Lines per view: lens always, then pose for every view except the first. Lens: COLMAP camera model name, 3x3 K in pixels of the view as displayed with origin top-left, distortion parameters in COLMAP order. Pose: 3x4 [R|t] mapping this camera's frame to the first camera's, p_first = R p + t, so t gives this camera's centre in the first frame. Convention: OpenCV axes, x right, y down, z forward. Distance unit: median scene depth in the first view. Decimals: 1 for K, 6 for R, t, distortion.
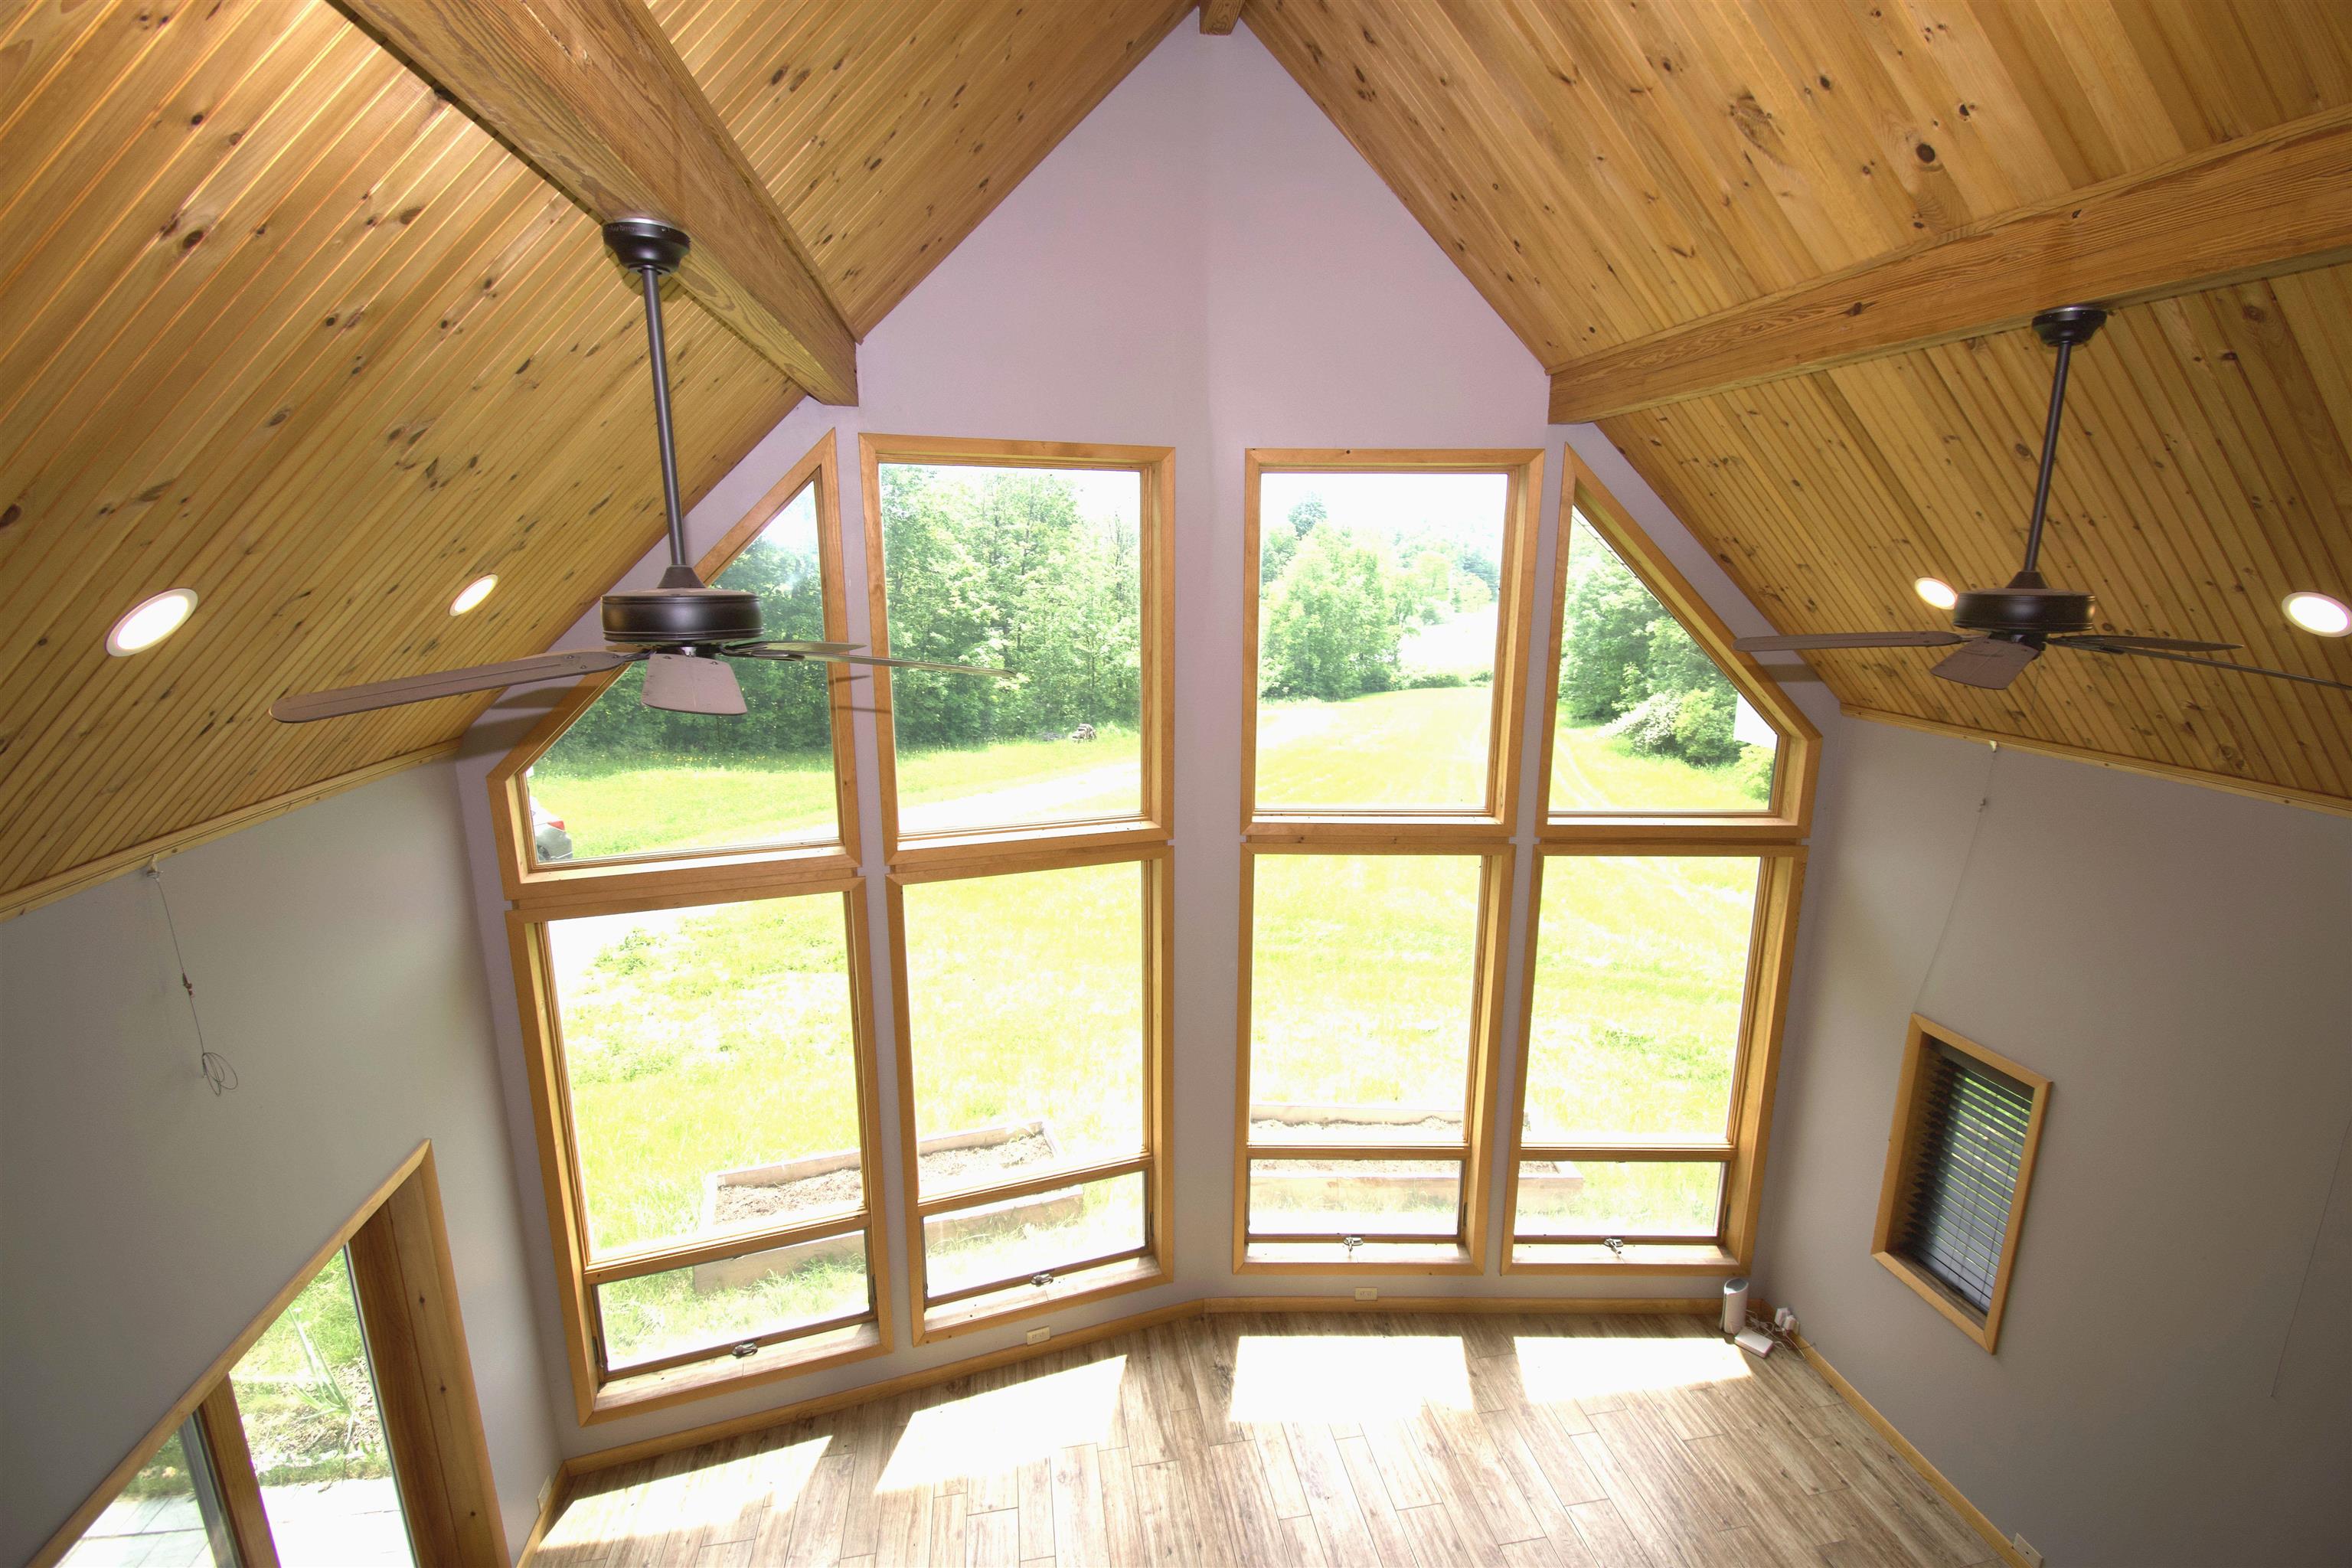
lens RADIAL K [[1032.7, 0, 1177.7], [0, 1032.7, 776.4], [0, 0, 1]] dist [-0.006032, -0.007450]
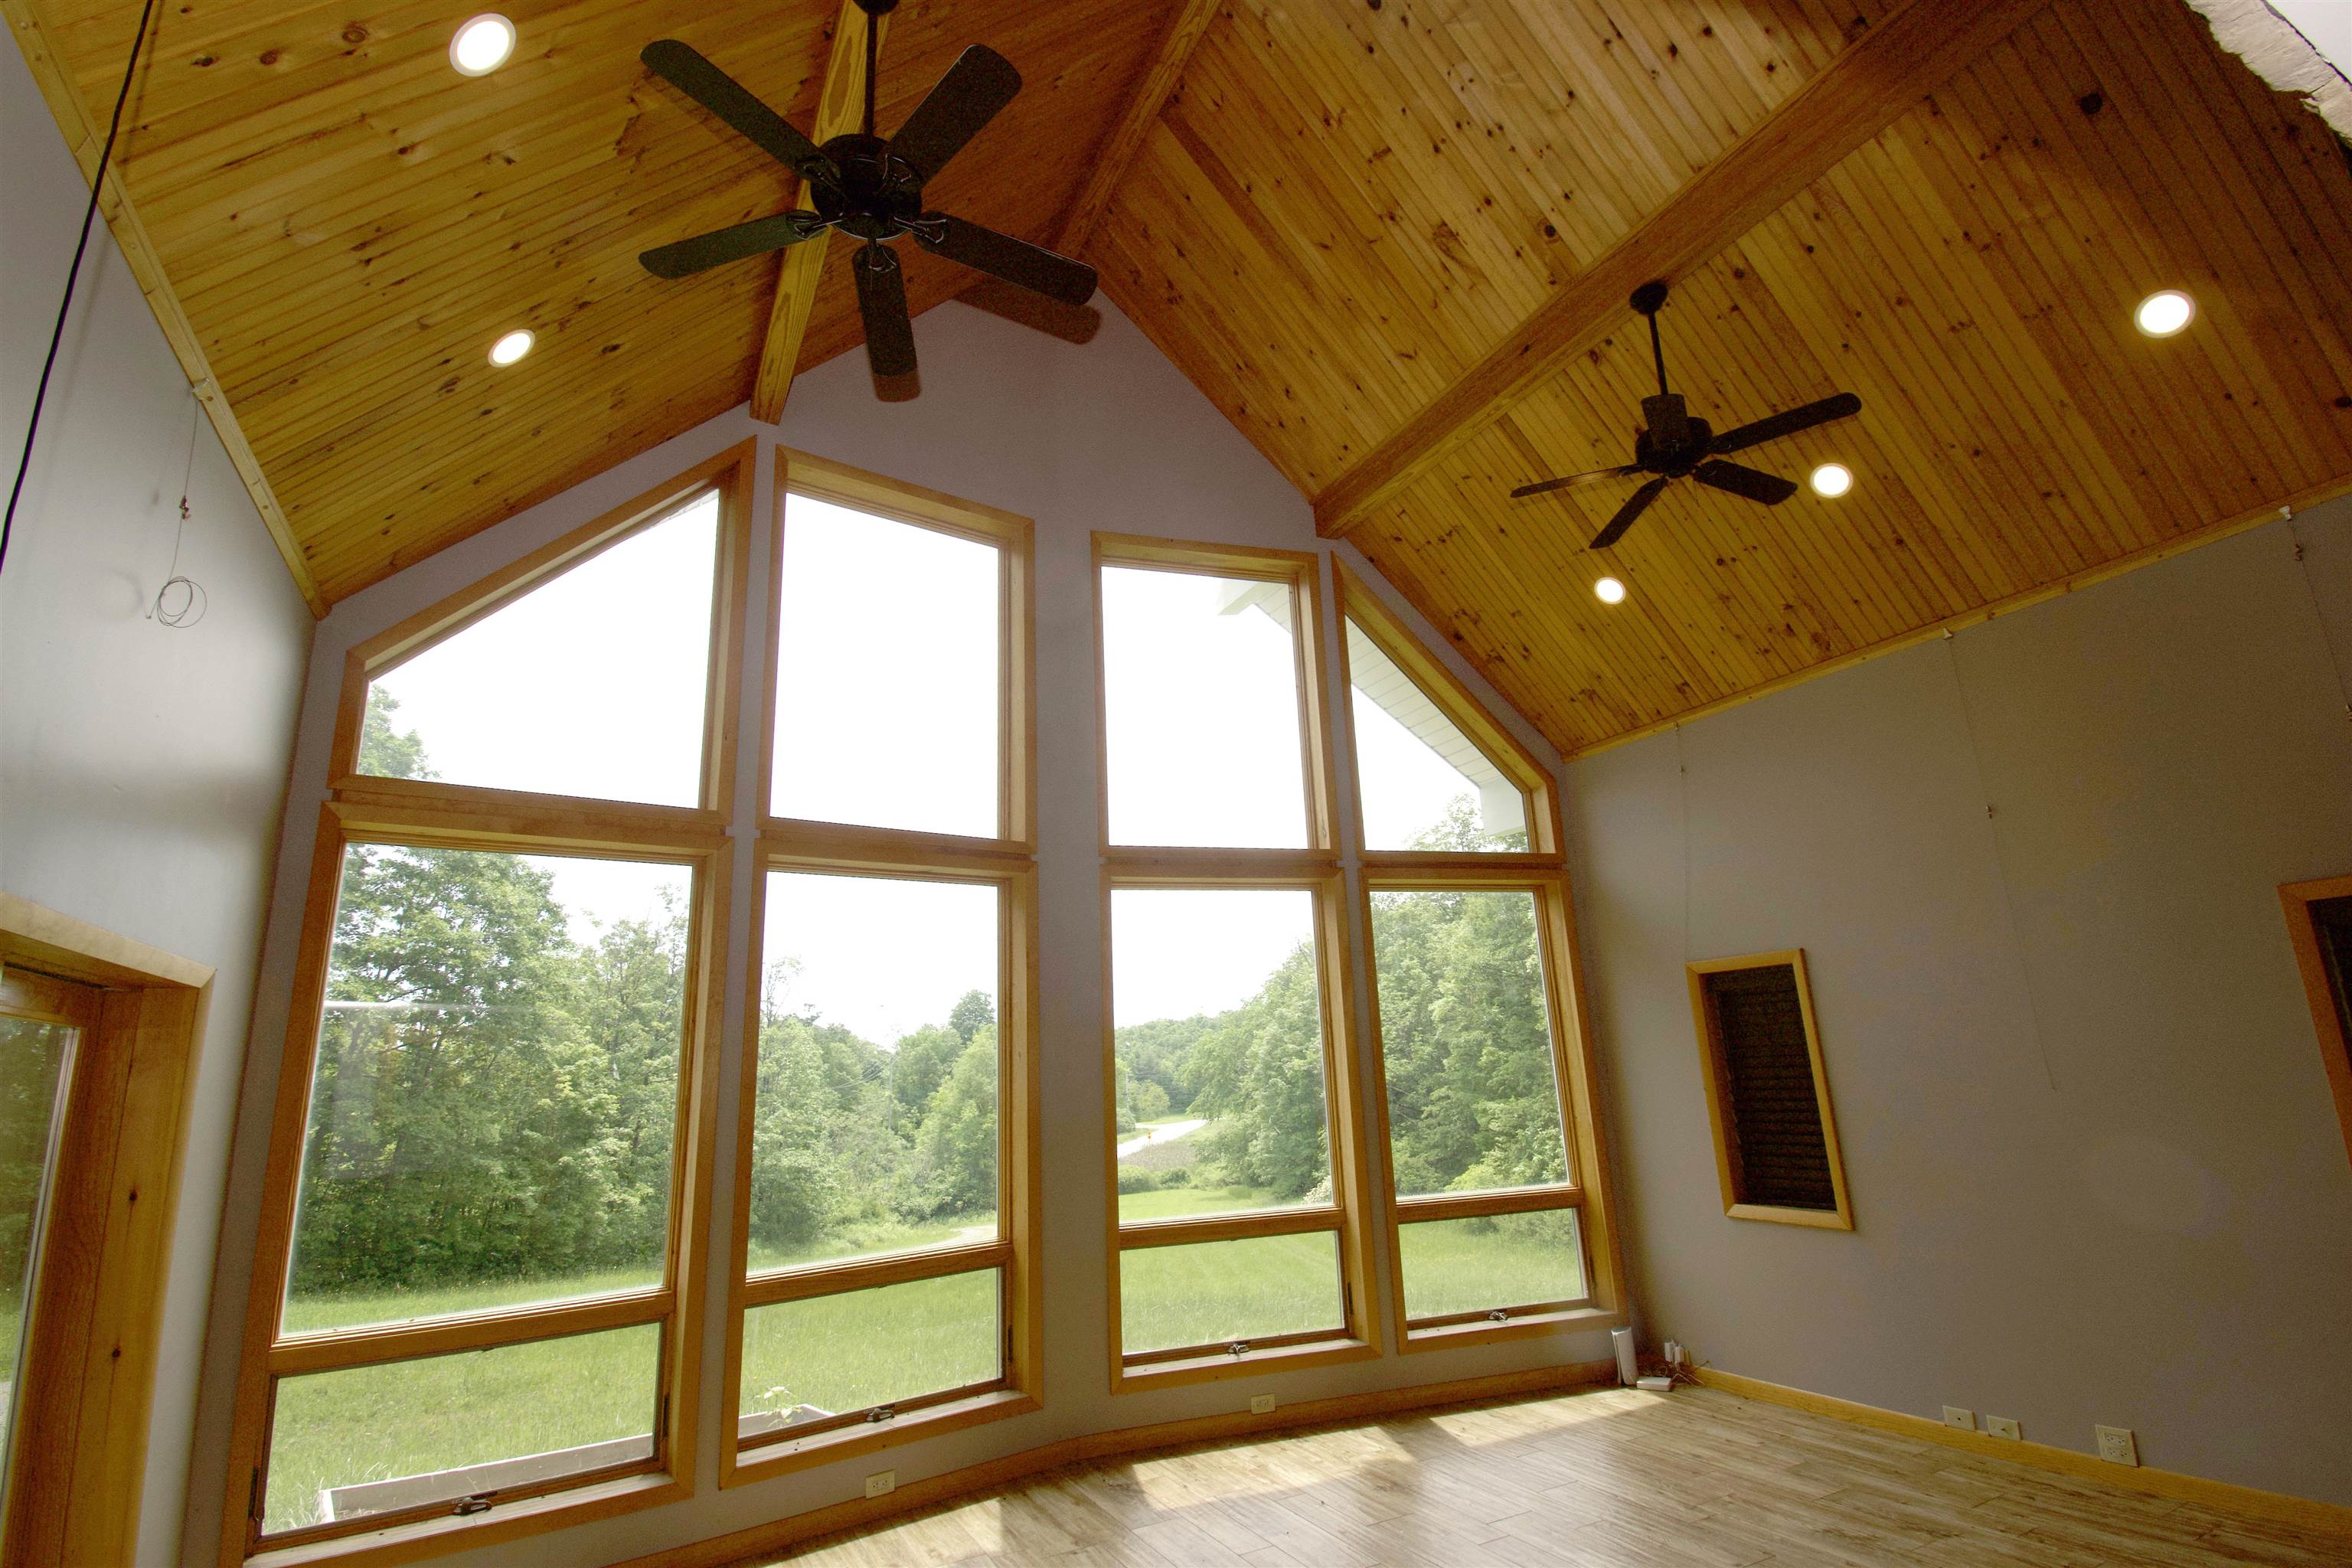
lens RADIAL K [[1108.9, 0, 1179.9], [0, 1108.9, 776.6], [0, 0, 1]] dist [-0.003438, -0.000687]
pose [[0.953041, 0.034827, 0.300833, -0.182329], [0.106909, 0.890718, -0.441806, 0.445146], [-0.283344, 0.453221, 0.845167, 0.001233]]
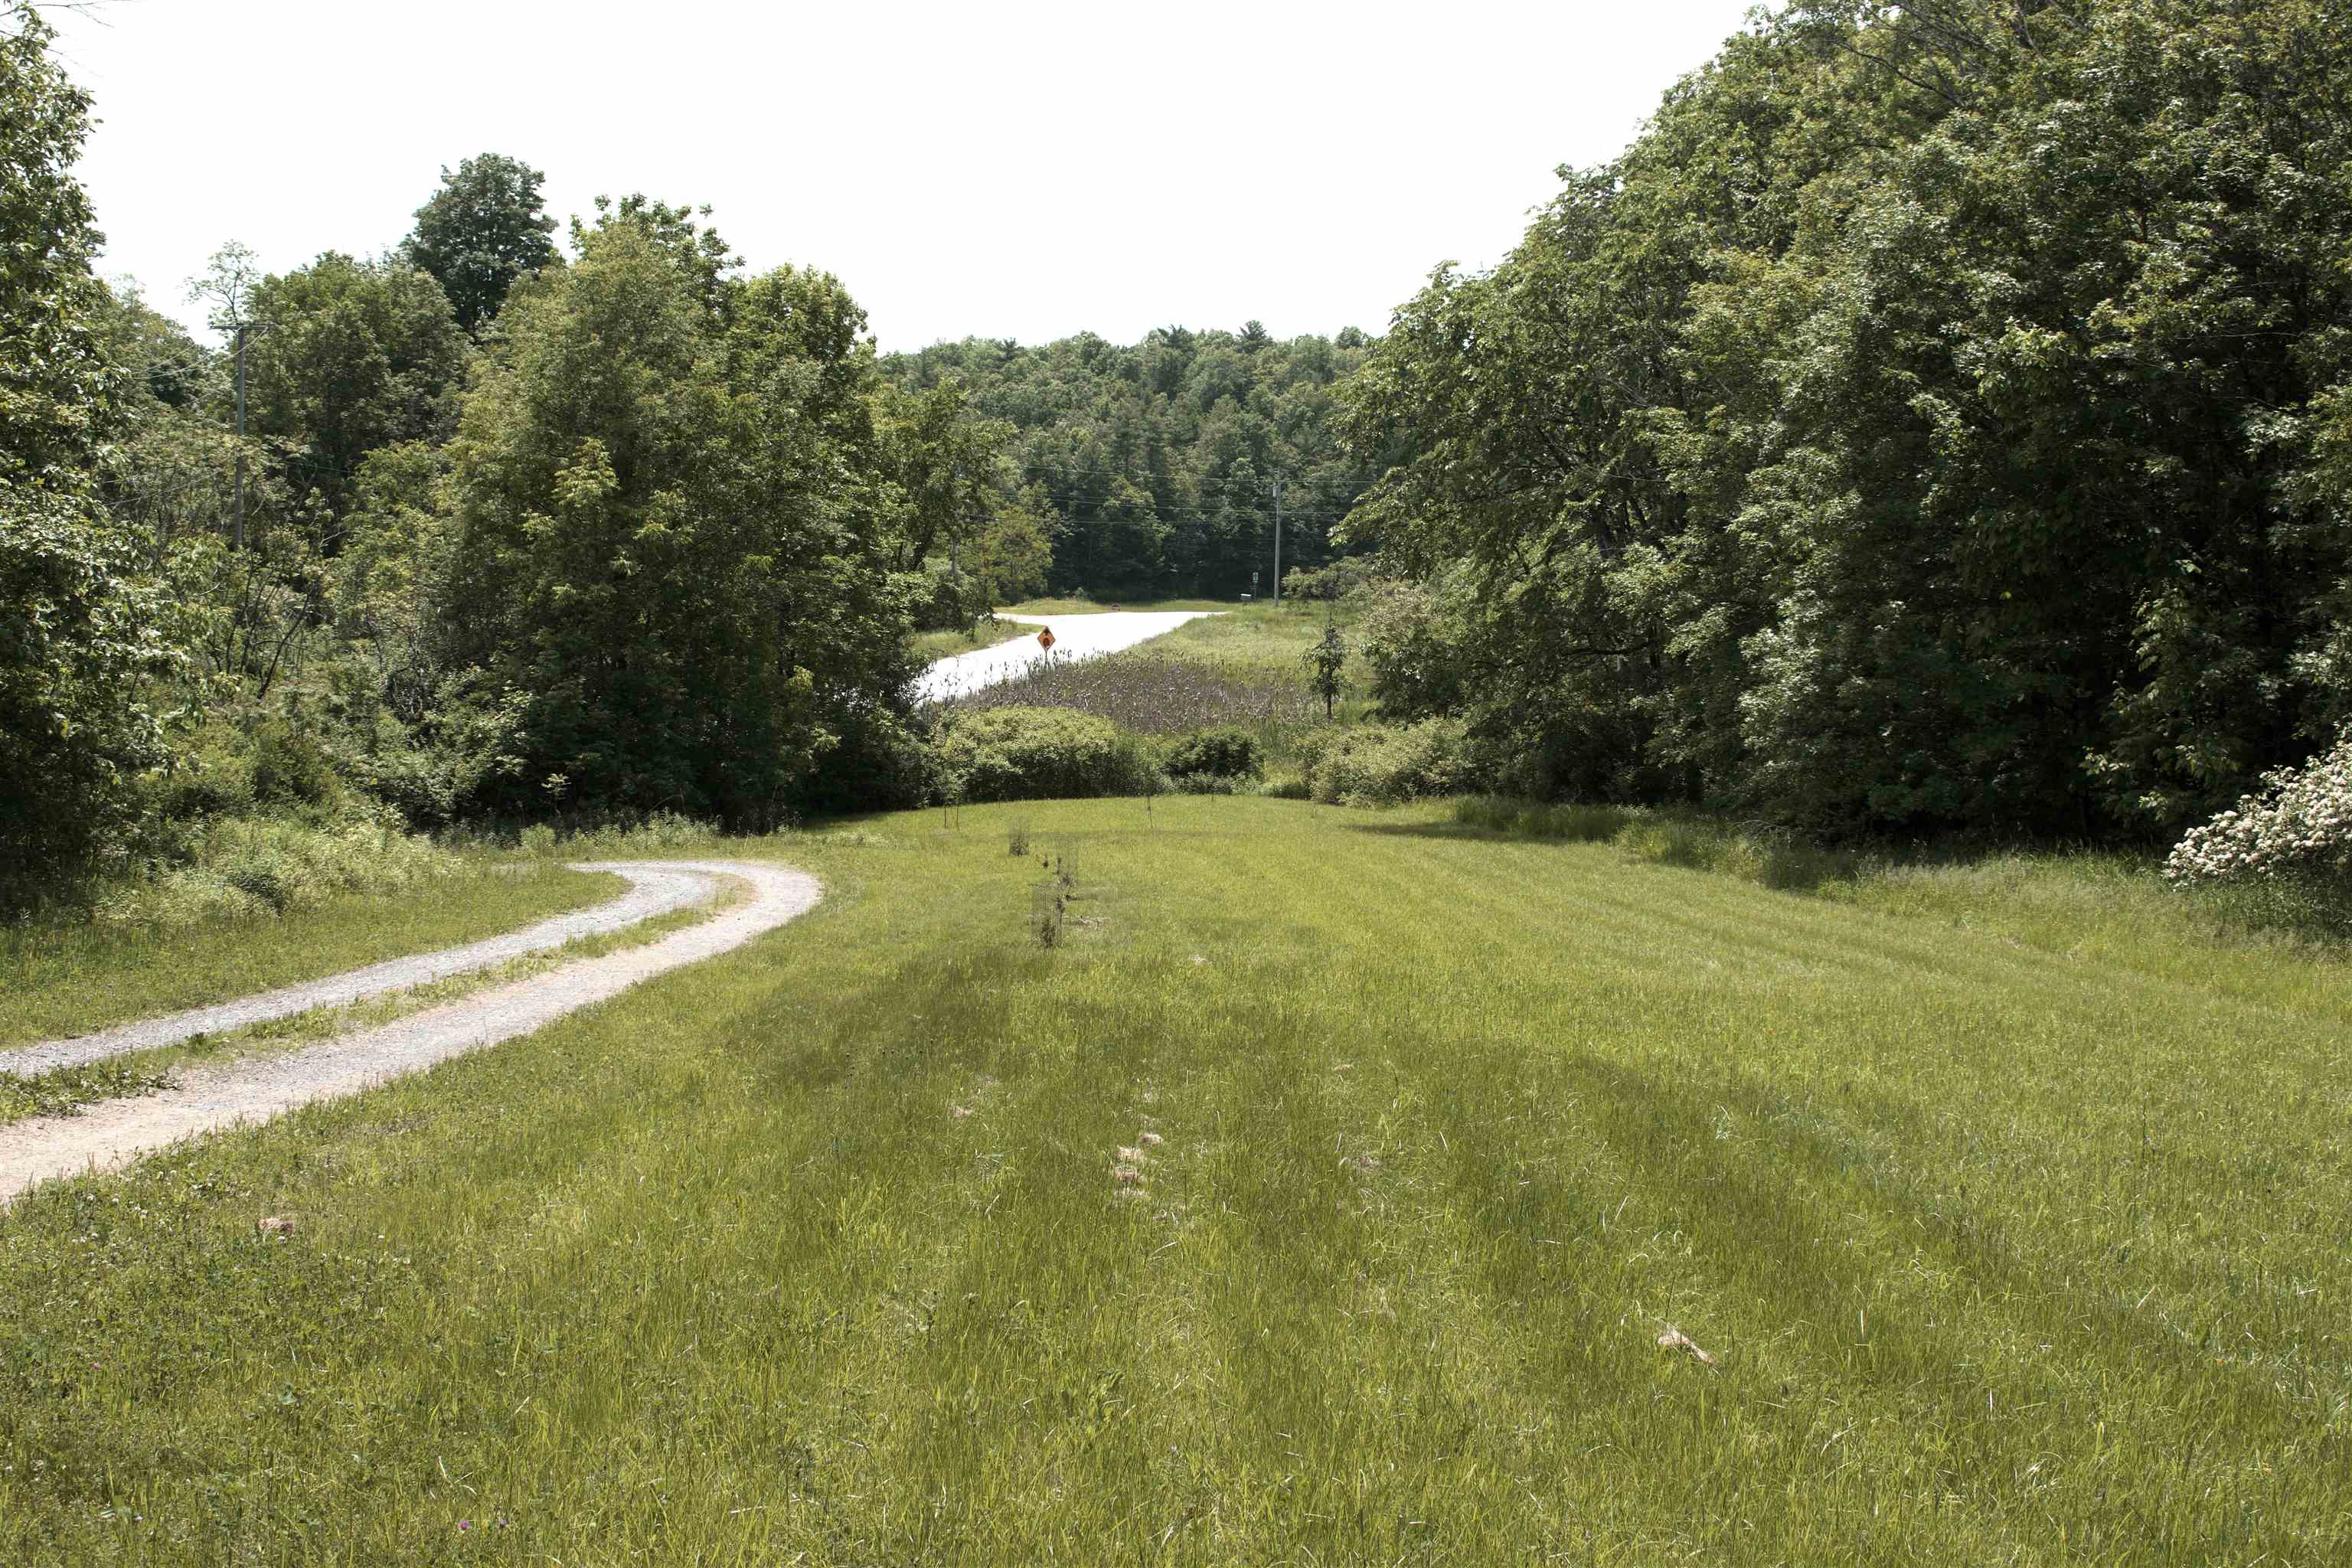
lens RADIAL K [[3235.9, 0, 1172.4], [0, 3235.9, 785.7], [0, 0, 1]] dist [-0.007066, 0.000000]
pose [[0.937251, -0.001776, 0.348650, -0.430458], [0.042017, 0.993275, -0.107890, 0.090736], [-0.346114, 0.115769, 0.931022, 3.857418]]
